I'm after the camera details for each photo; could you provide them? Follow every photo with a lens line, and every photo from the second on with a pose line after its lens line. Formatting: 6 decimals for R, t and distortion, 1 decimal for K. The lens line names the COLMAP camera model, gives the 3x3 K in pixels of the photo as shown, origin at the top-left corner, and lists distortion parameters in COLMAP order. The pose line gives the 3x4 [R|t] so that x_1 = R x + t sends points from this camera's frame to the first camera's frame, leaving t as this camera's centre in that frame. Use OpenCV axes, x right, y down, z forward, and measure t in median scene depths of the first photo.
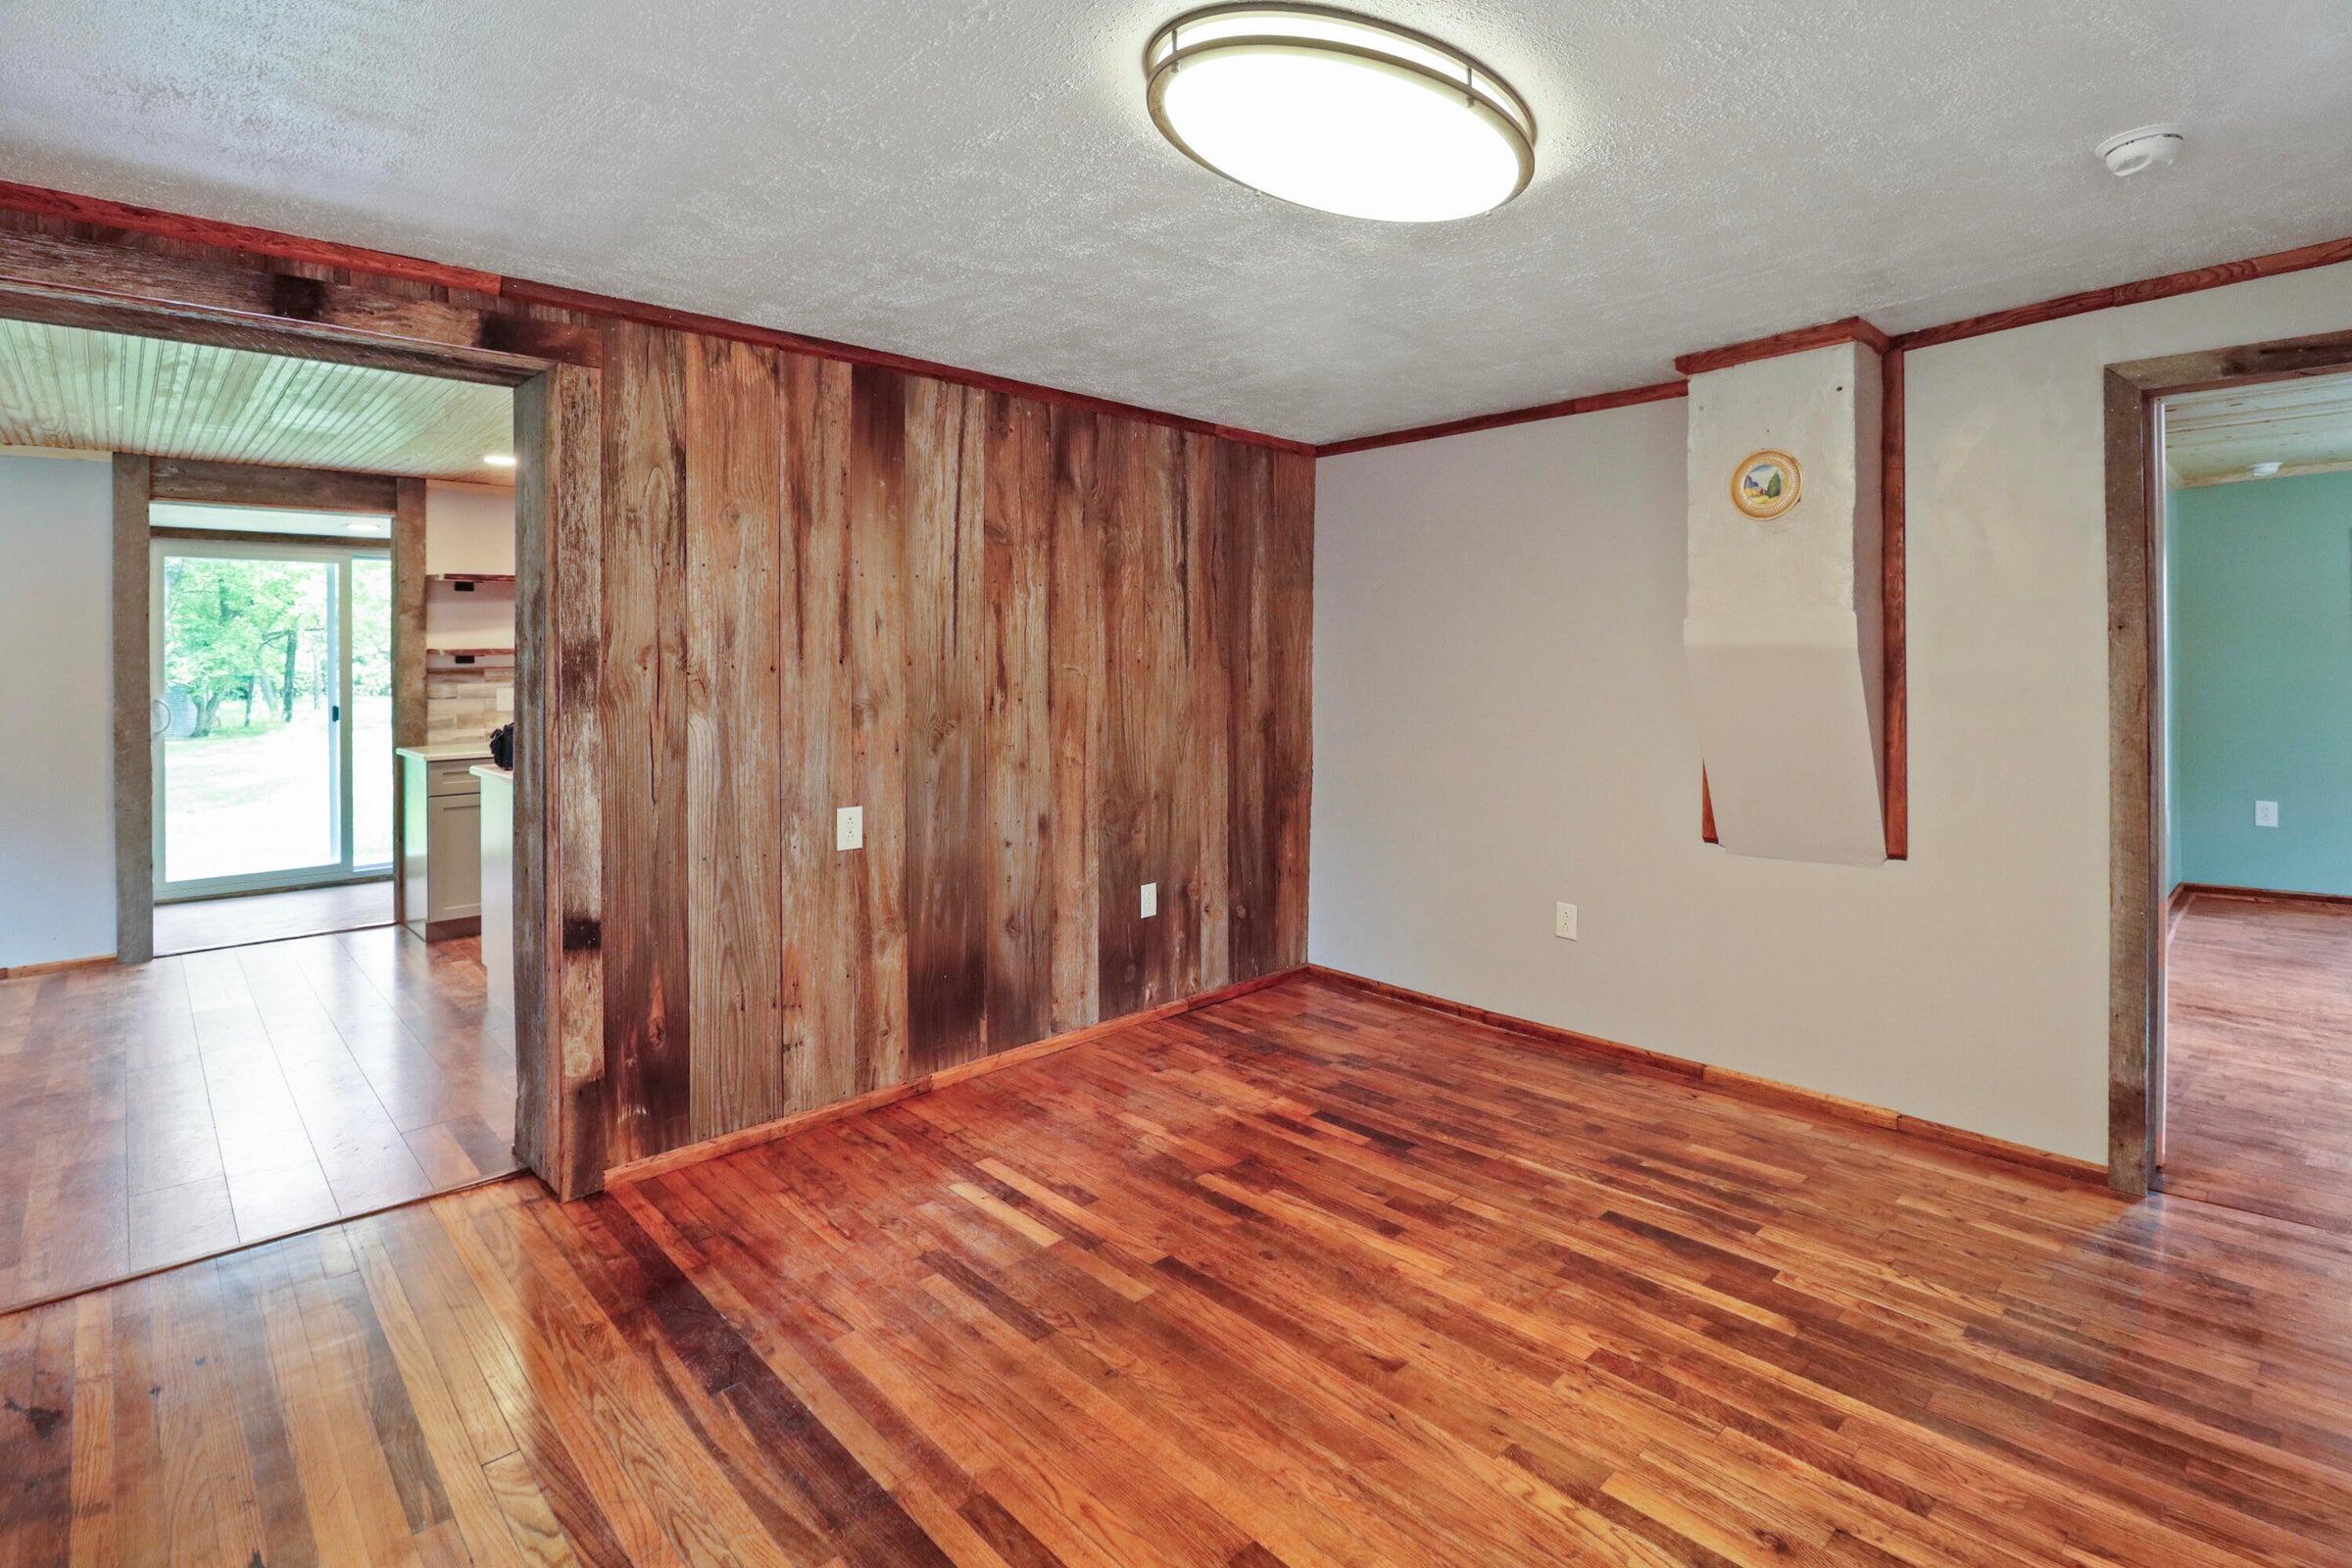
lens RADIAL K [[1105.1, 0, 1167.2], [0, 1105.1, 668.3], [0, 0, 1]] dist [-0.019671, -0.000994]
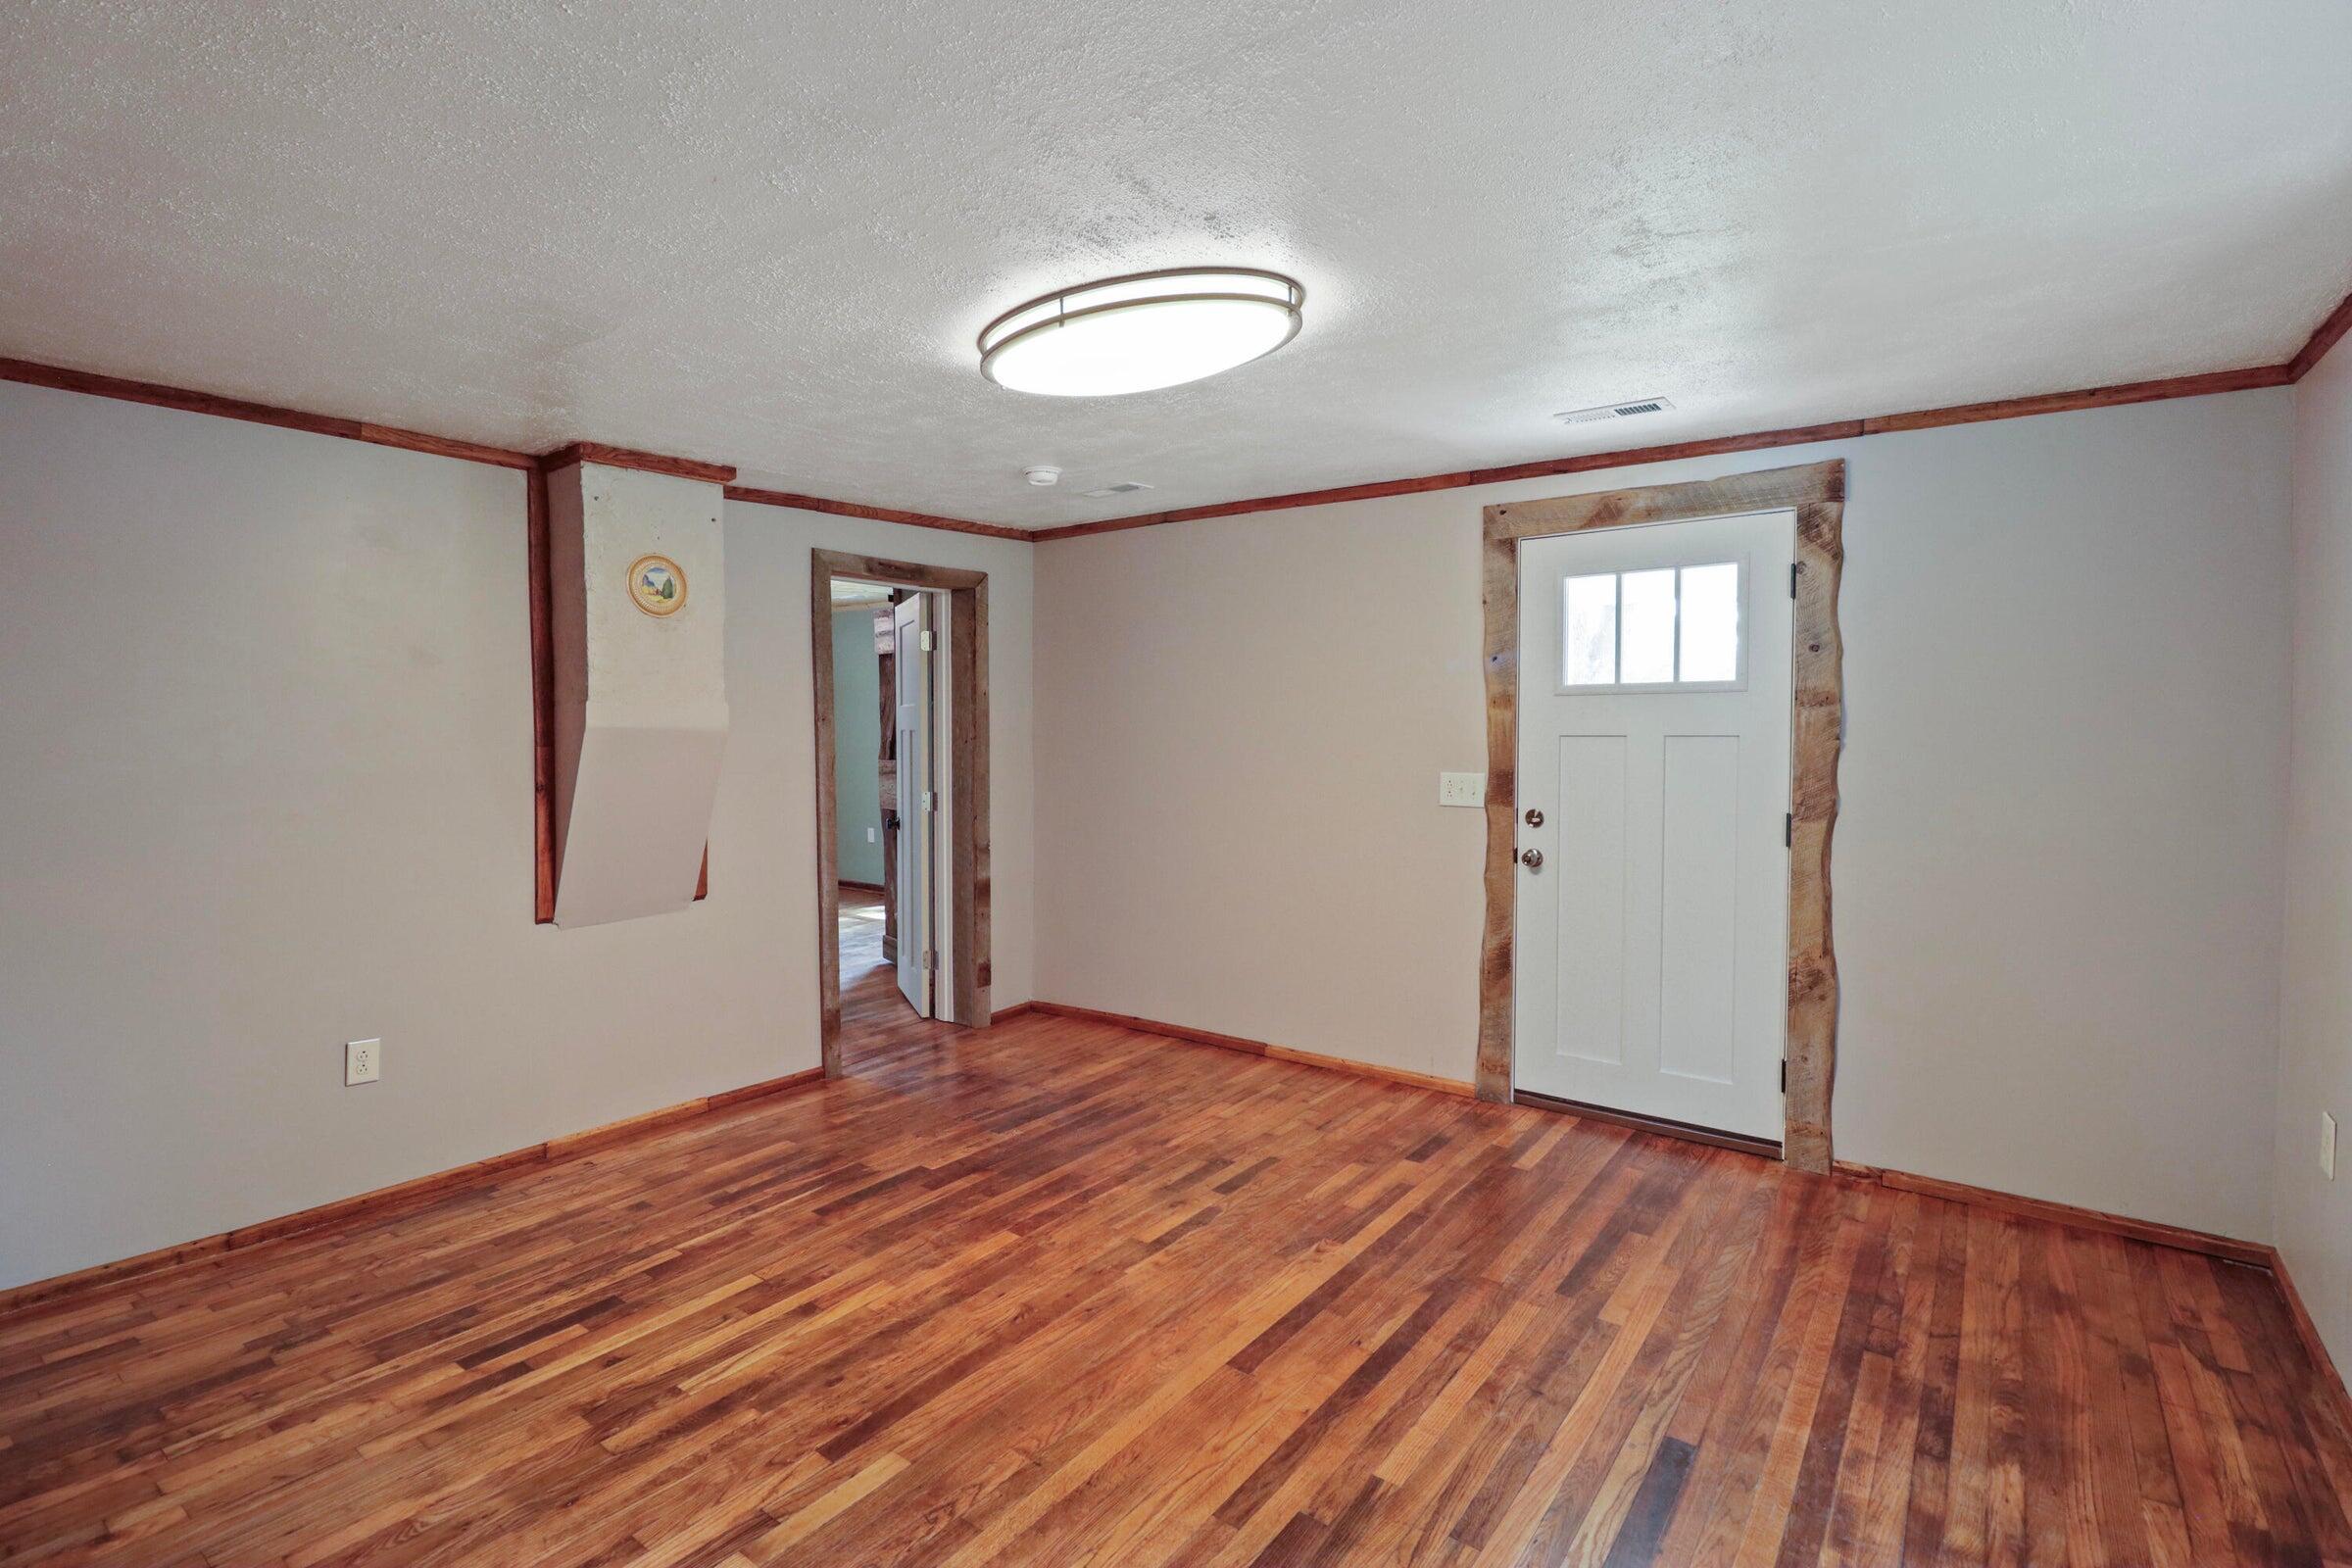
lens RADIAL K [[1105.1, 0, 1176.4], [0, 1105.1, 781.6], [0, 0, 1]] dist [-0.019671, -0.000994]
pose [[-0.187536, -0.036812, 0.981568, -0.763365], [0.009238, 0.999187, 0.039237, -0.006305], [-0.982214, 0.016426, -0.187044, 0.785068]]
